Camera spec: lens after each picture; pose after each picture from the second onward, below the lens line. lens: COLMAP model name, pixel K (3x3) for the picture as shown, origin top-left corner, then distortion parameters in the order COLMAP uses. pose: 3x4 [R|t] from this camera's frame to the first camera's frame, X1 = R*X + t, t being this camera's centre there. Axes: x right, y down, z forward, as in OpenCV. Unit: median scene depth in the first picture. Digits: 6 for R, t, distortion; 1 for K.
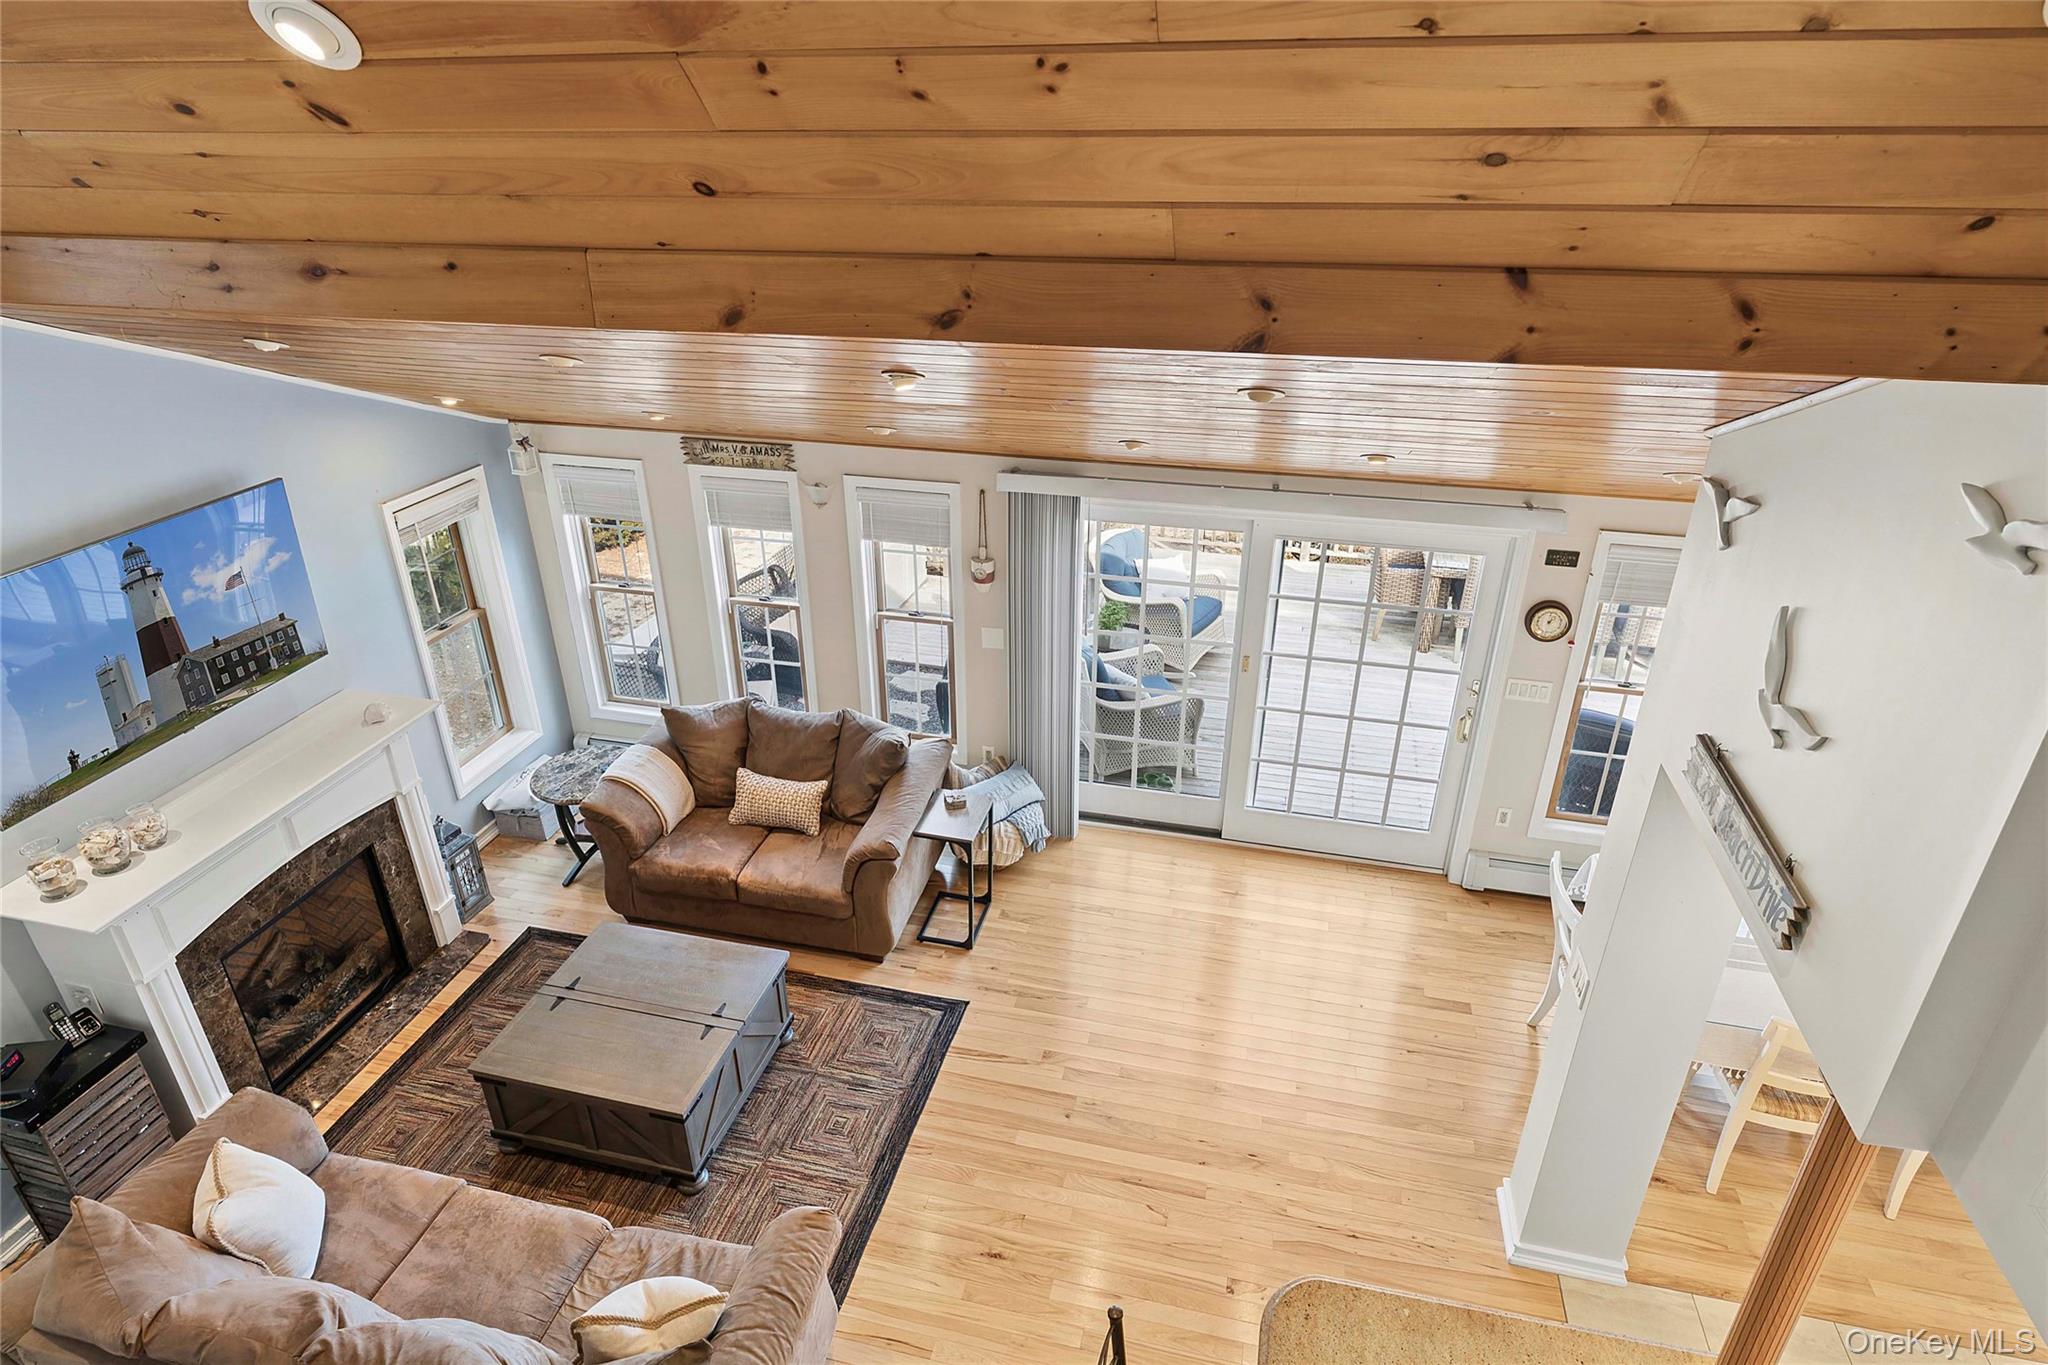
lens RADIAL K [[1110.3, 0, 1024.8], [0, 1110.3, 675.6], [0, 0, 1]] dist [-0.019133, 0.008187]
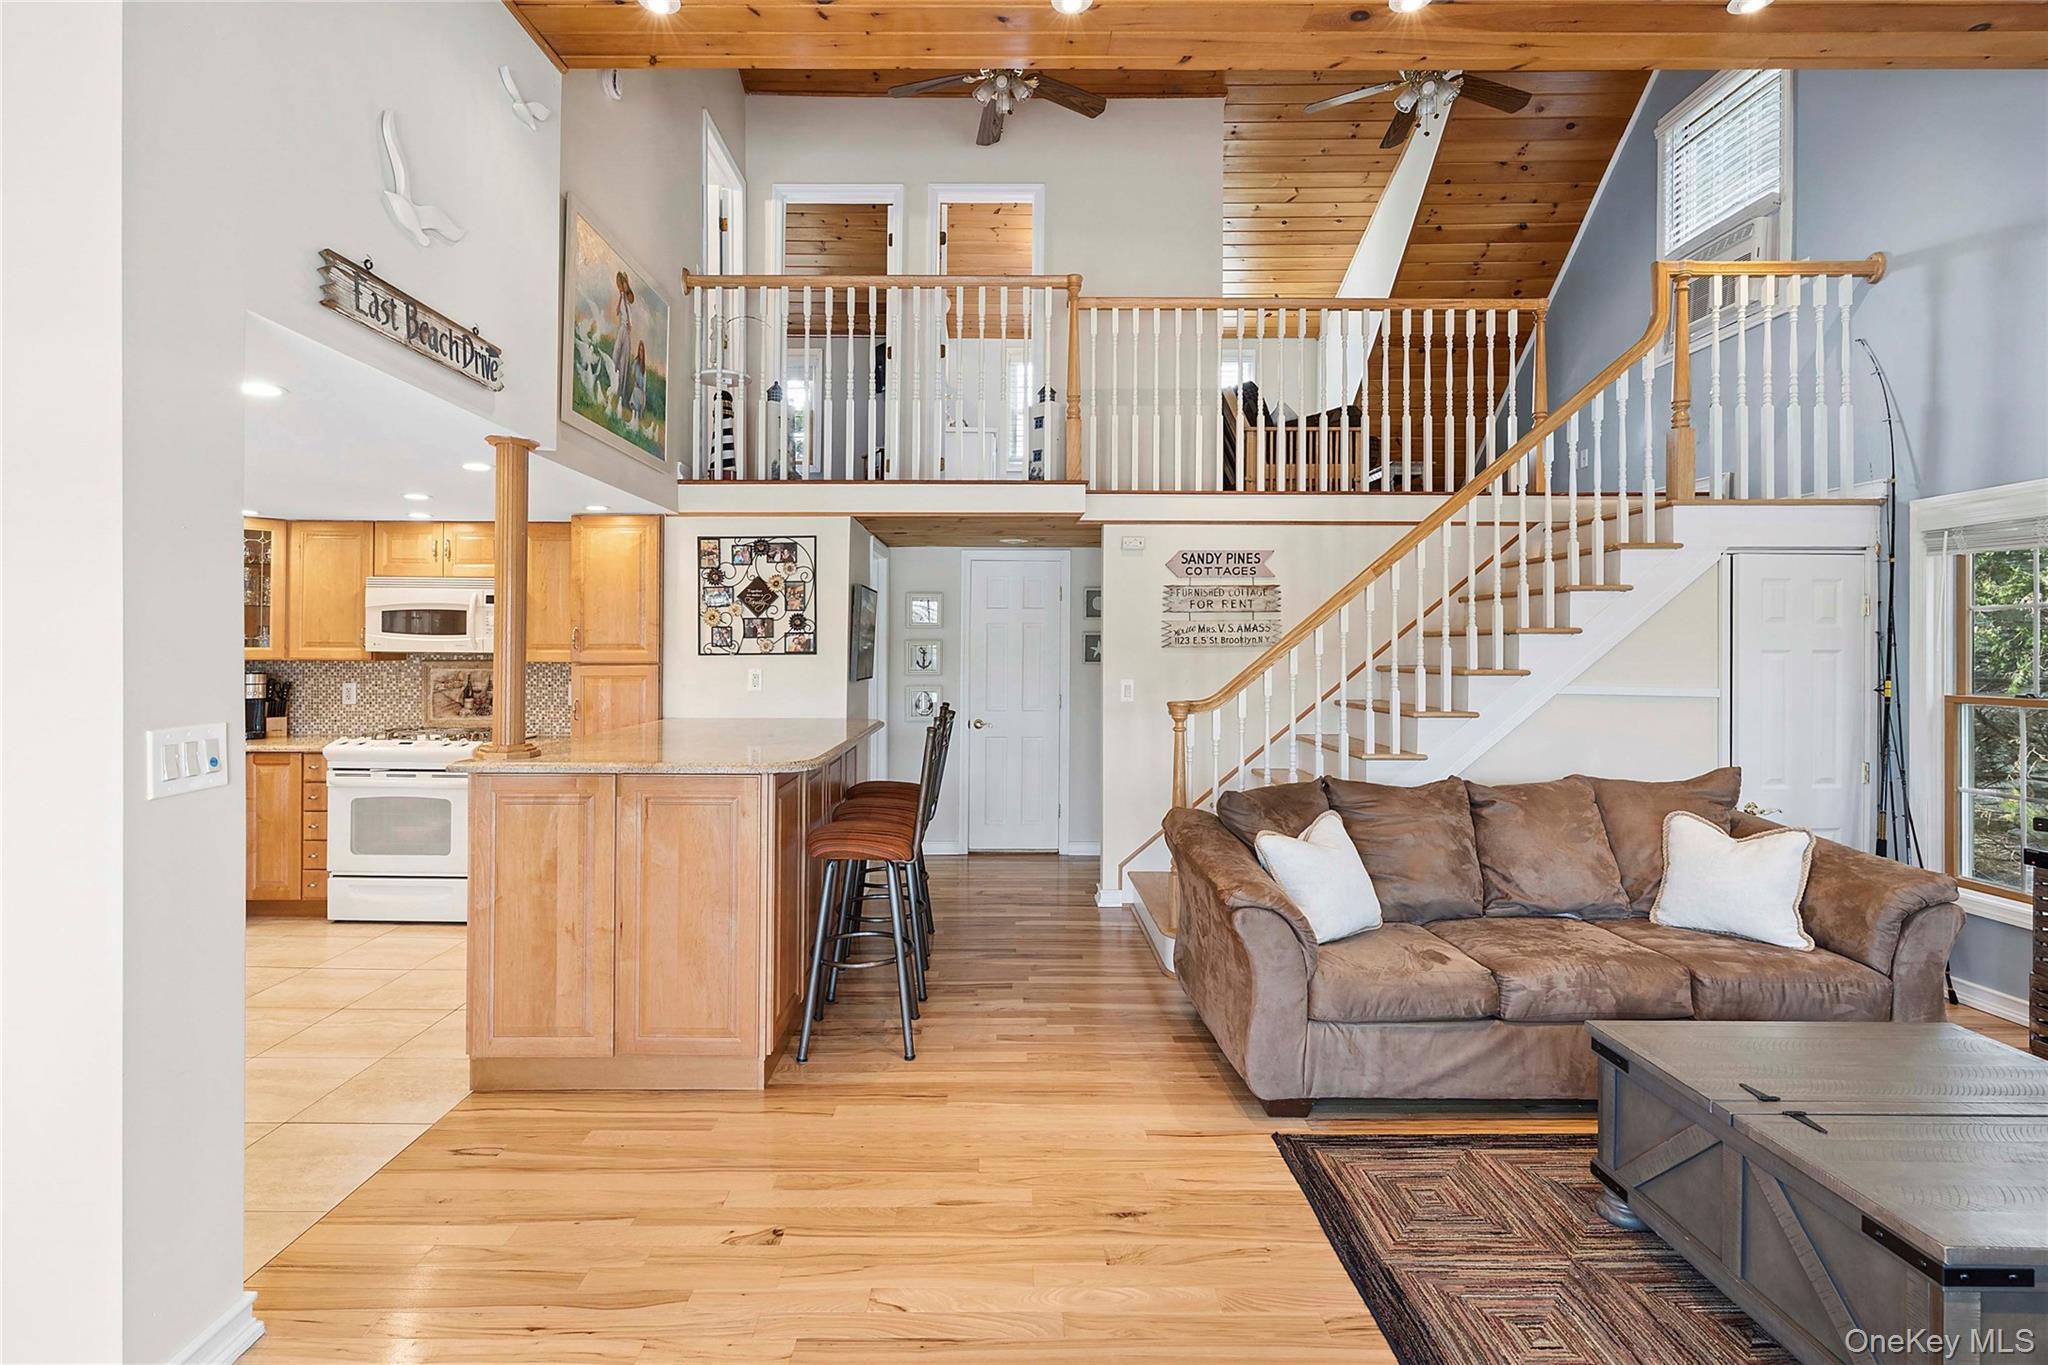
lens RADIAL K [[926.7, 0, 988.8], [0, 926.7, 650.9], [0, 0, 1]] dist [-0.010334, 0.004972]
pose [[-0.972319, -0.001433, -0.233651, 0.141677], [-0.104196, 0.897706, 0.428098, -0.015563], [0.209137, 0.440593, -0.873006, 1.000422]]
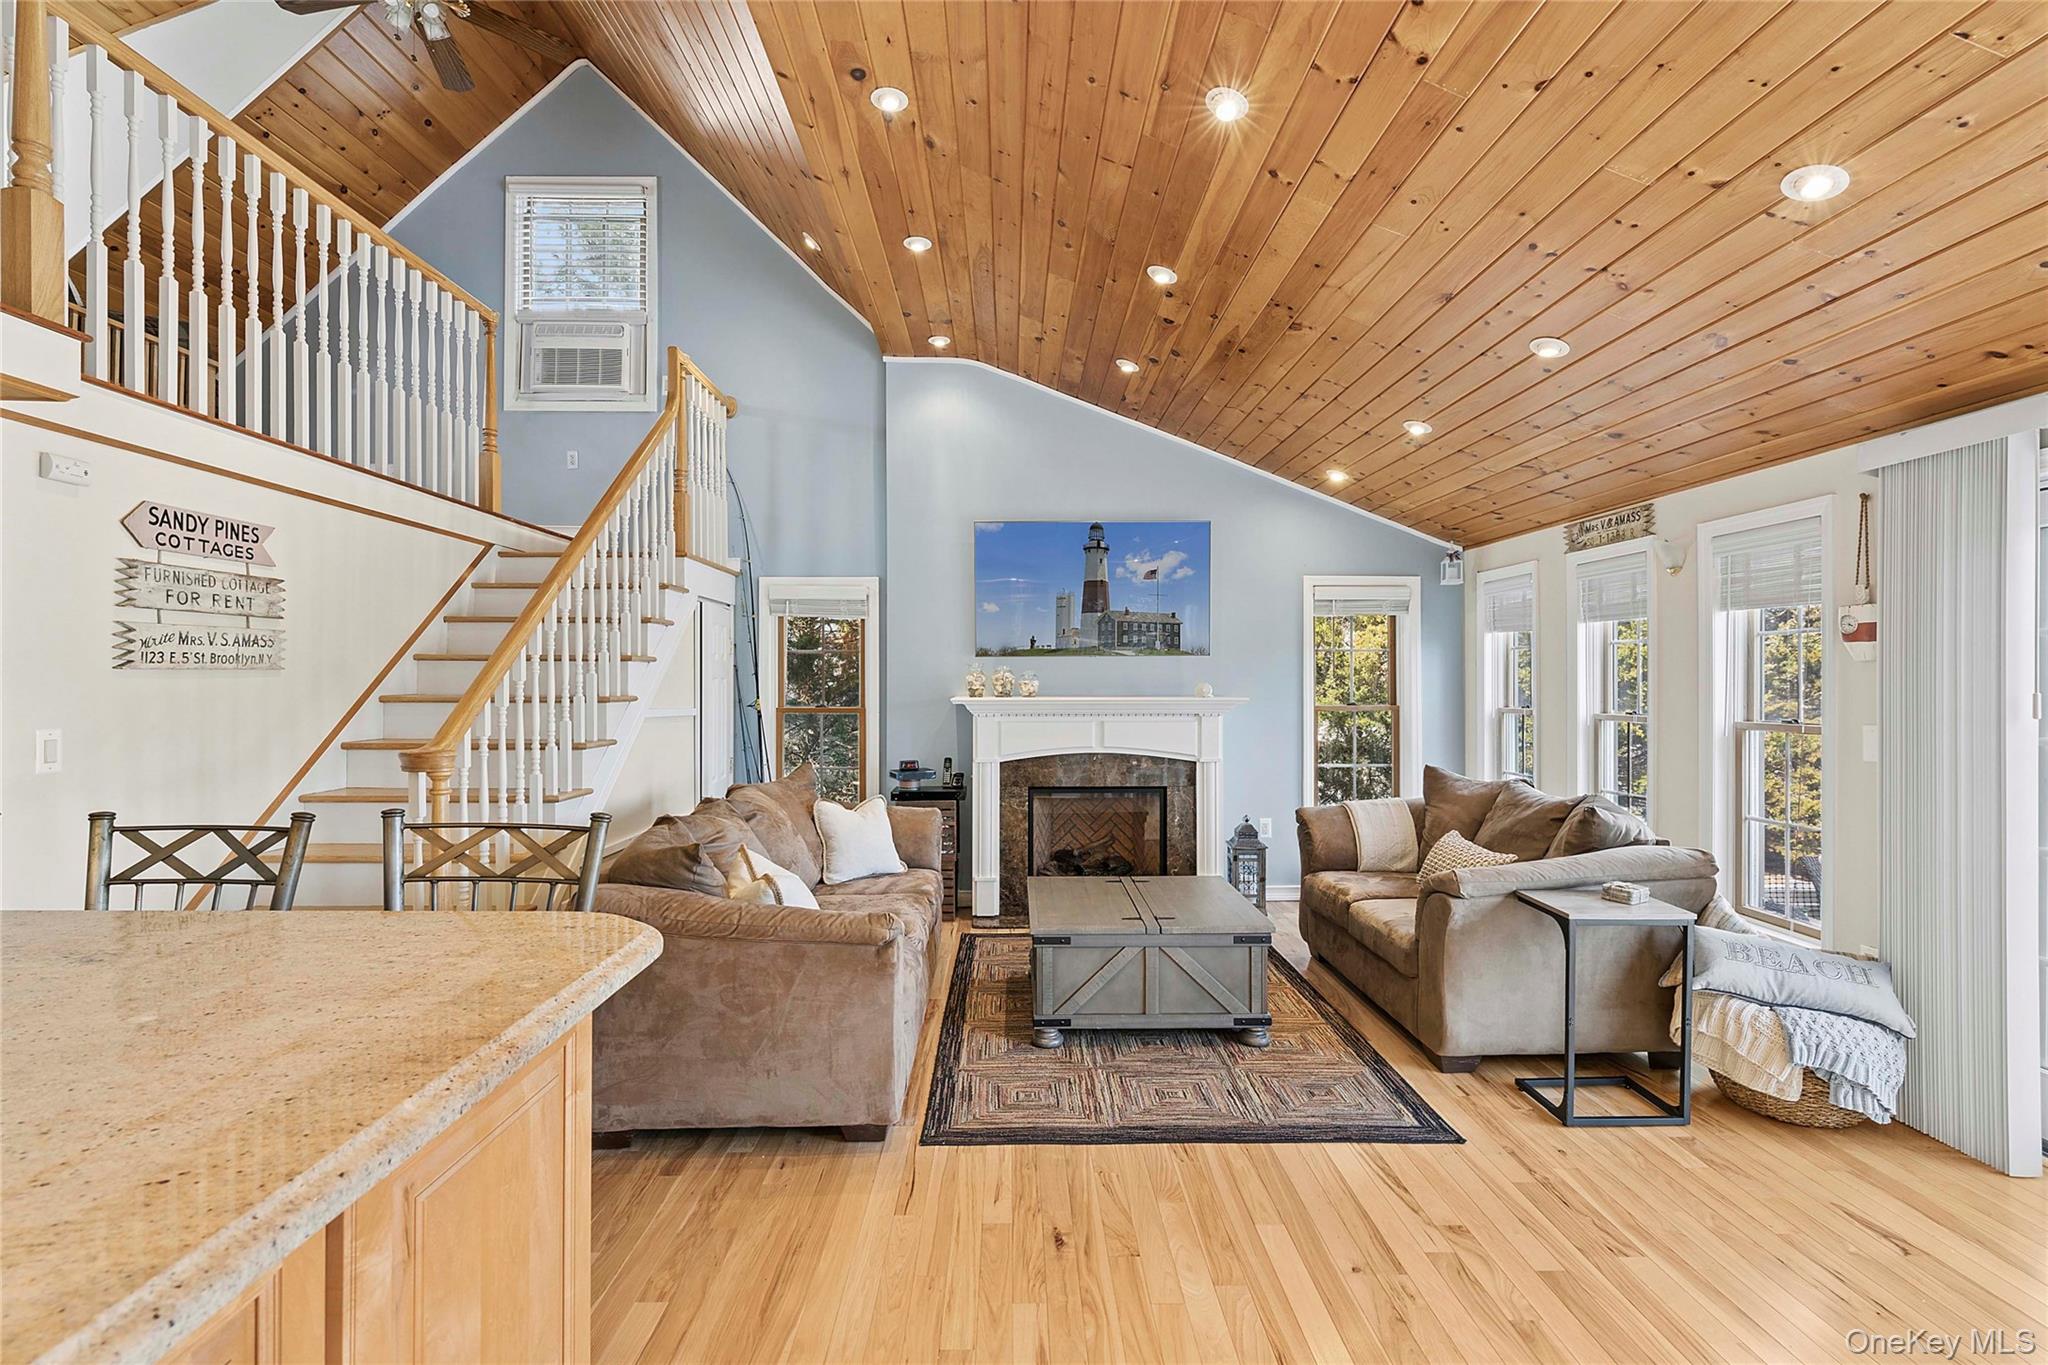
lens RADIAL K [[926.7, 0, 1029.3], [0, 926.7, 684.0], [0, 0, 1]] dist [-0.010334, 0.004972]
pose [[0.250634, 0.000923, -0.968082, 0.391563], [-0.427399, 0.897371, -0.109796, 0.218134], [0.868627, 0.441276, 0.225306, 0.532644]]
